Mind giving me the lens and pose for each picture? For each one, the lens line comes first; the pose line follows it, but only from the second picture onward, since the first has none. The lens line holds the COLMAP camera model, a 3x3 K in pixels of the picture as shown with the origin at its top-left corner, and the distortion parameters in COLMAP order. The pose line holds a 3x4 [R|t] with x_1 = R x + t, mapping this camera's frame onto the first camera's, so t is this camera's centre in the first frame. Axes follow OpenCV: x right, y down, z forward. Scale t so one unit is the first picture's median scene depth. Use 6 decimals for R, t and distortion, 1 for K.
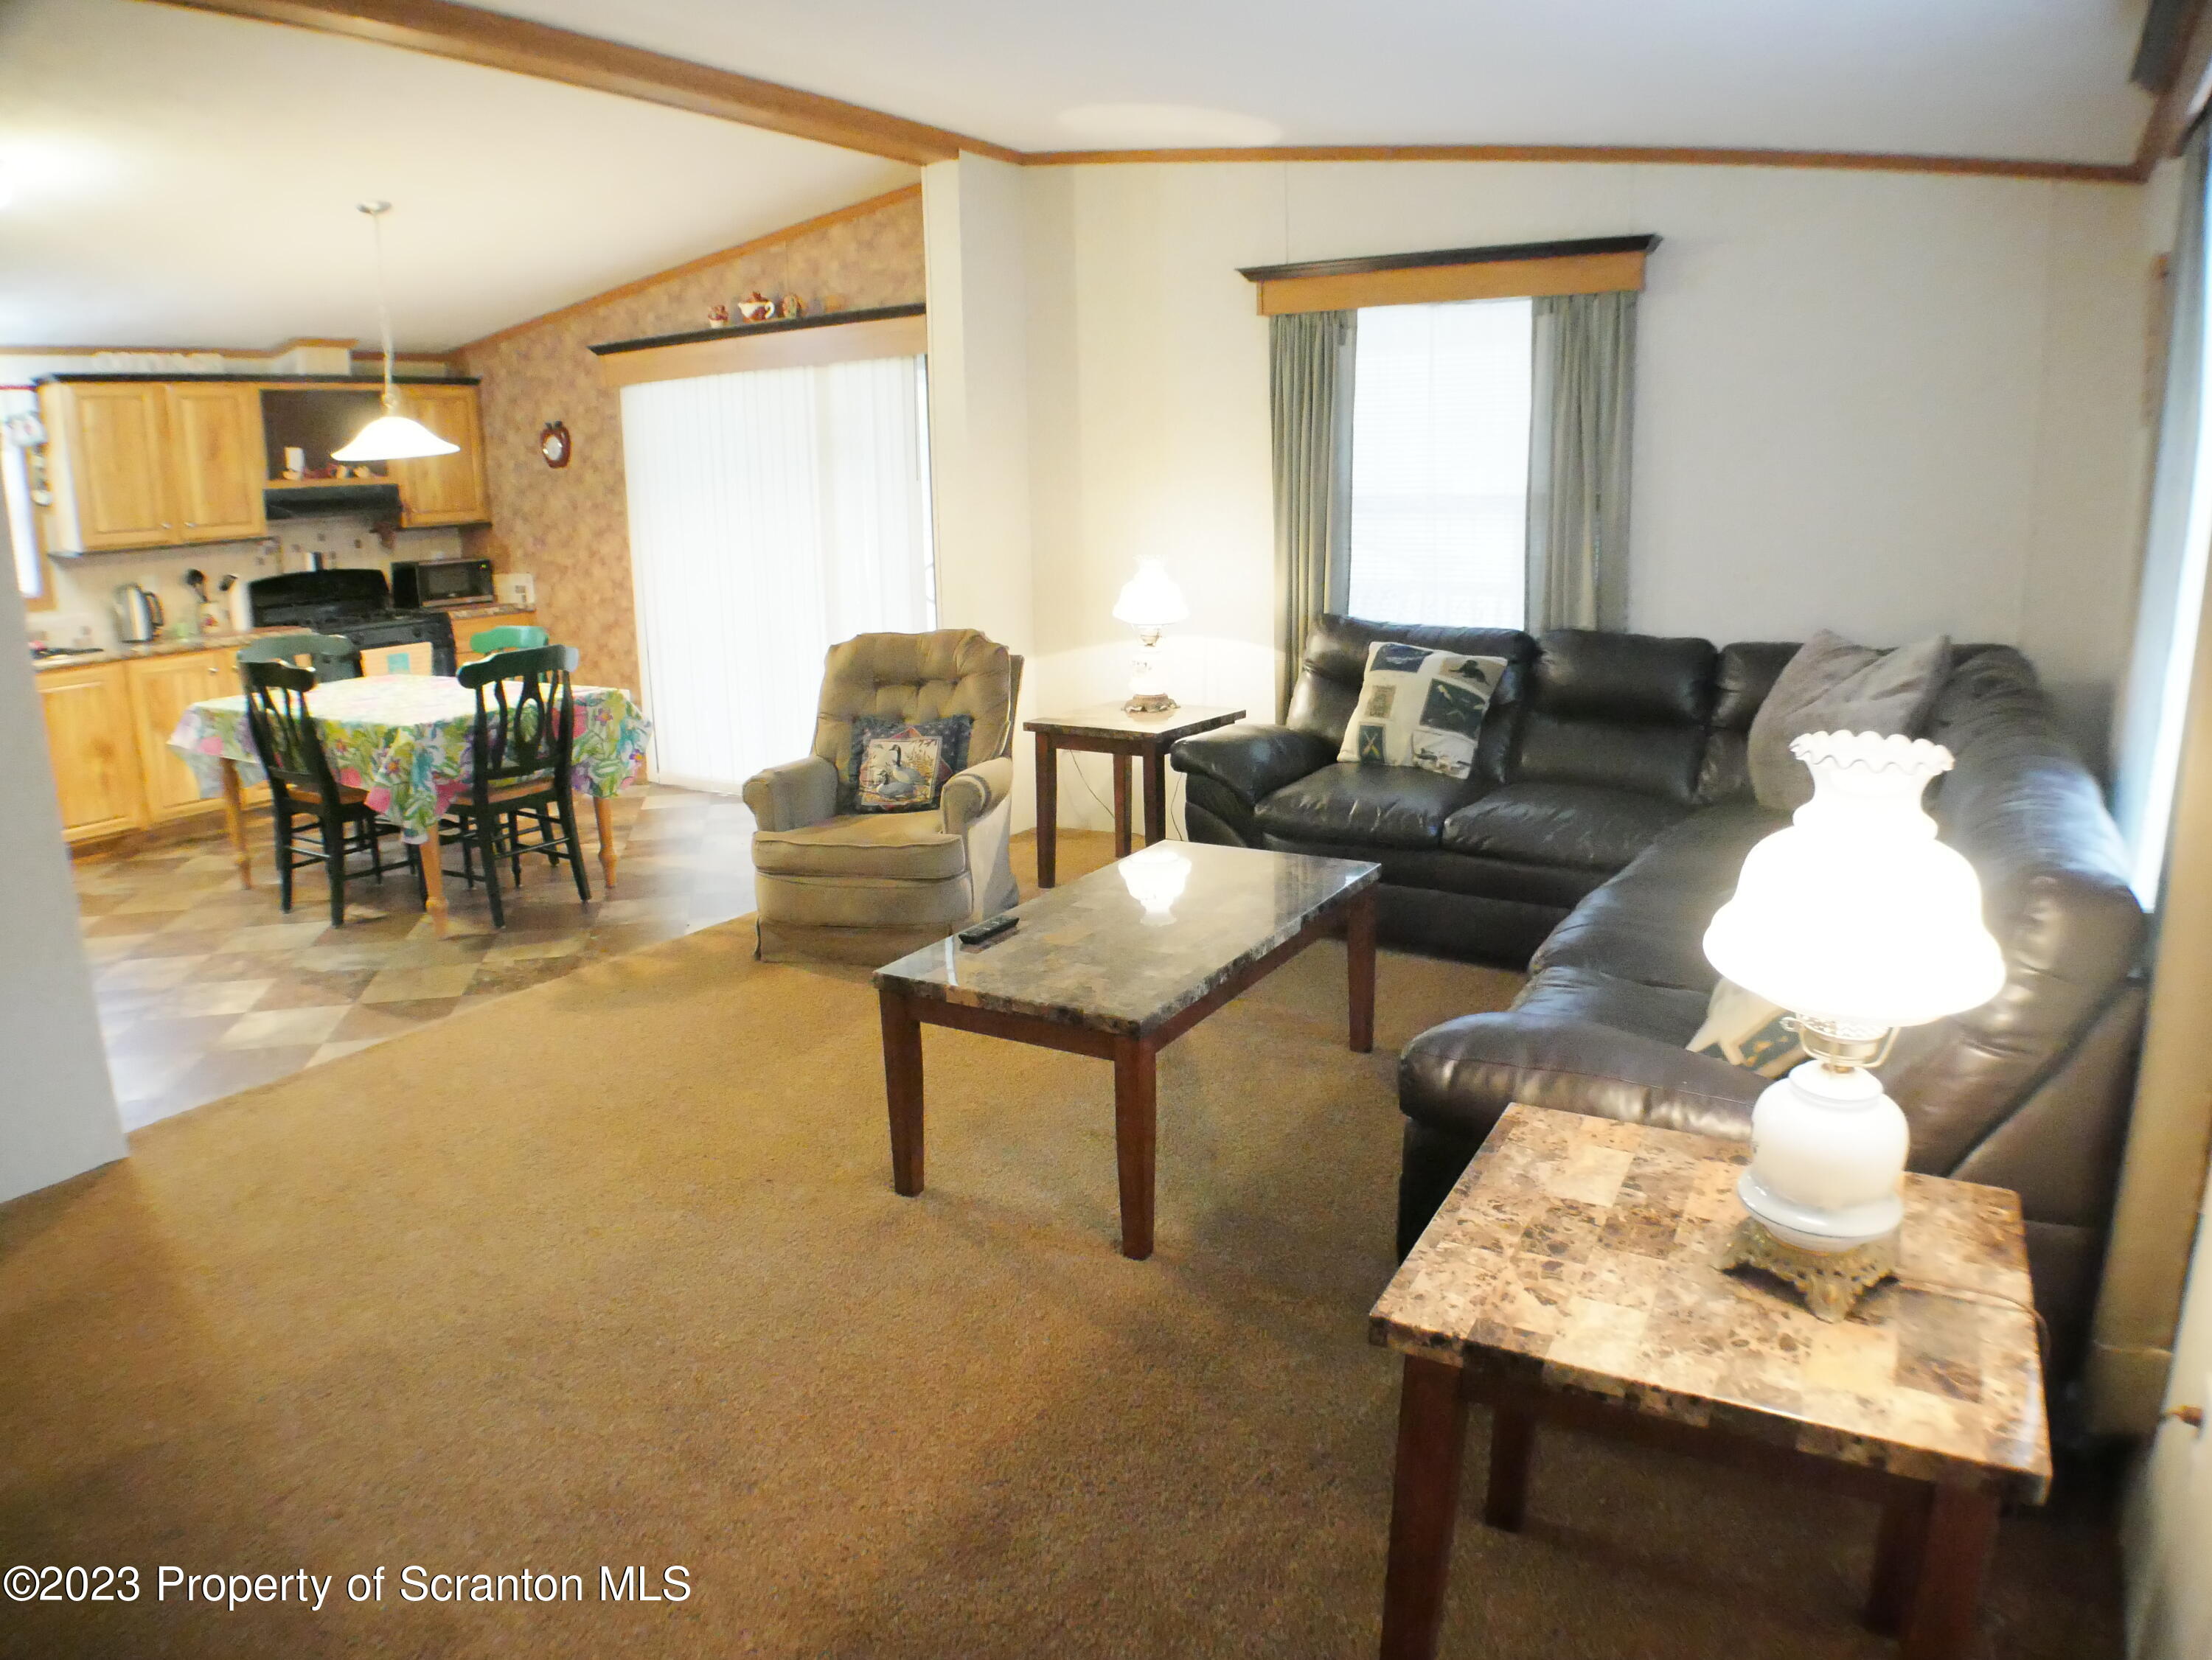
lens RADIAL K [[1463.8, 0, 1091.4], [0, 1463.8, 842.8], [0, 0, 1]] dist [-0.143947, 0.031270]
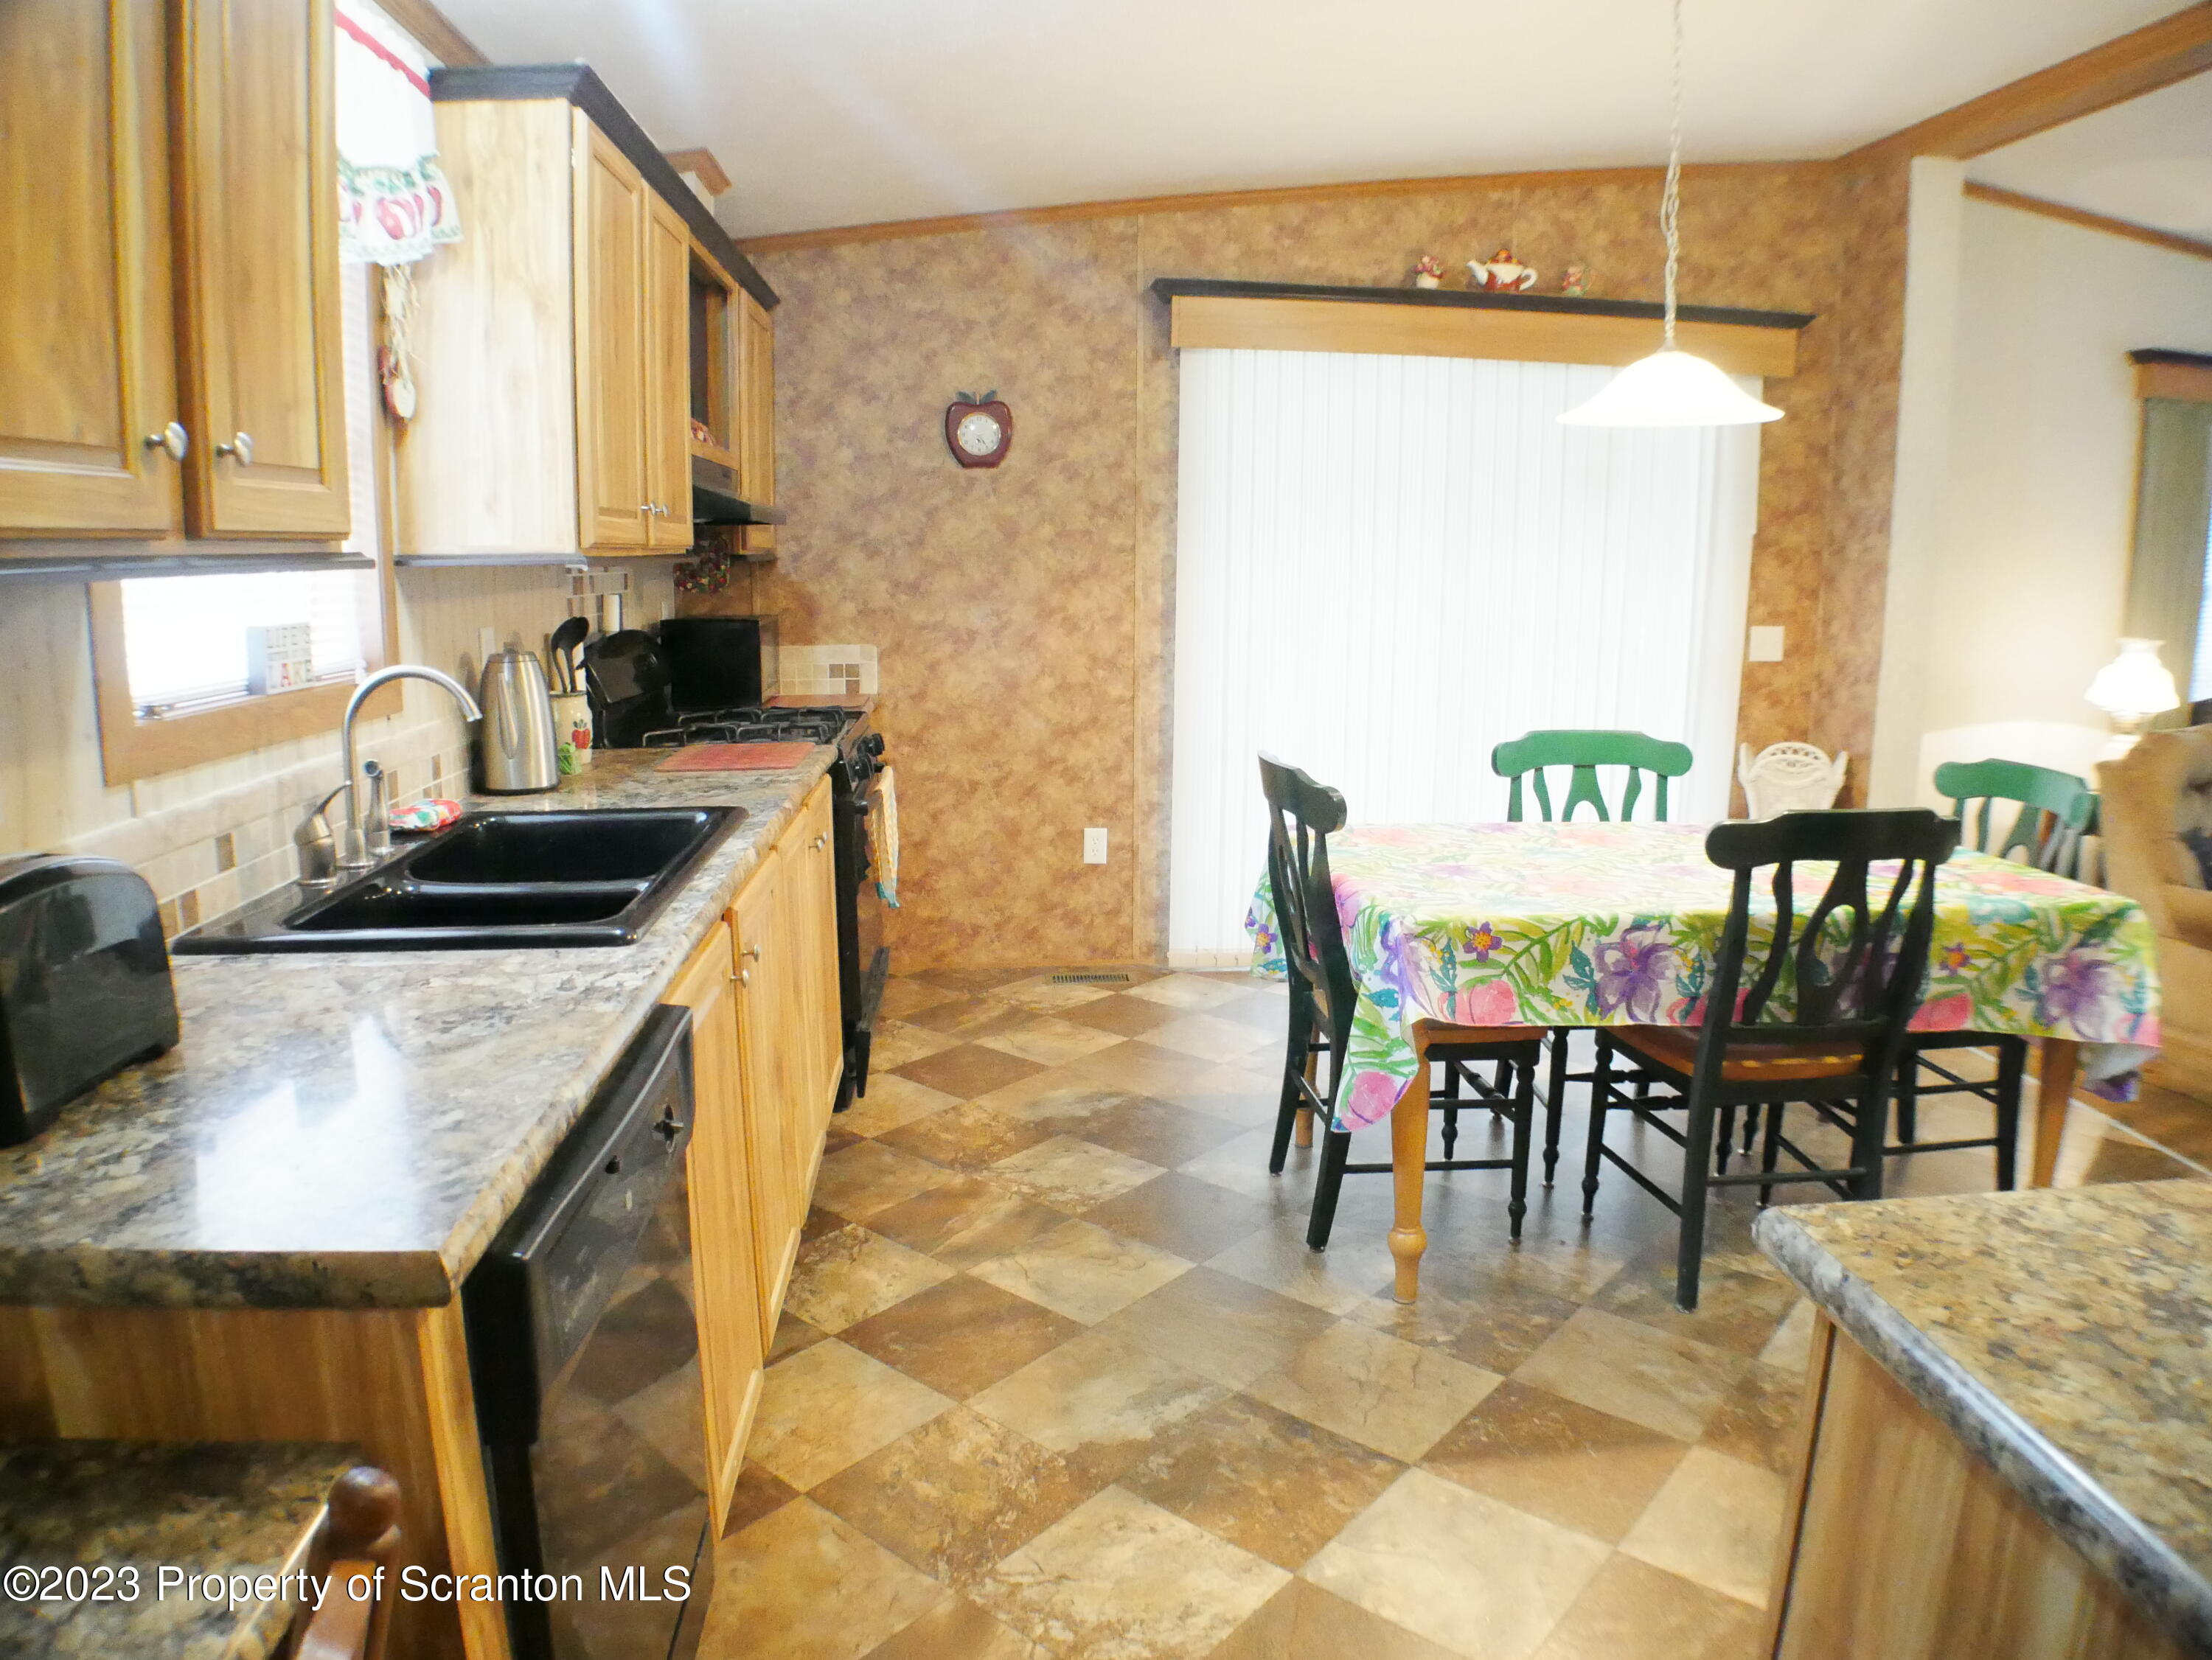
lens RADIAL K [[1463.8, 0, 1095.4], [0, 1463.8, 841.3], [0, 0, 1]] dist [-0.143947, 0.031270]
pose [[0.799752, -0.085741, 0.594176, -0.825180], [0.116826, 0.993054, -0.013946, -0.107660], [-0.588853, 0.080569, 0.804214, 0.569776]]
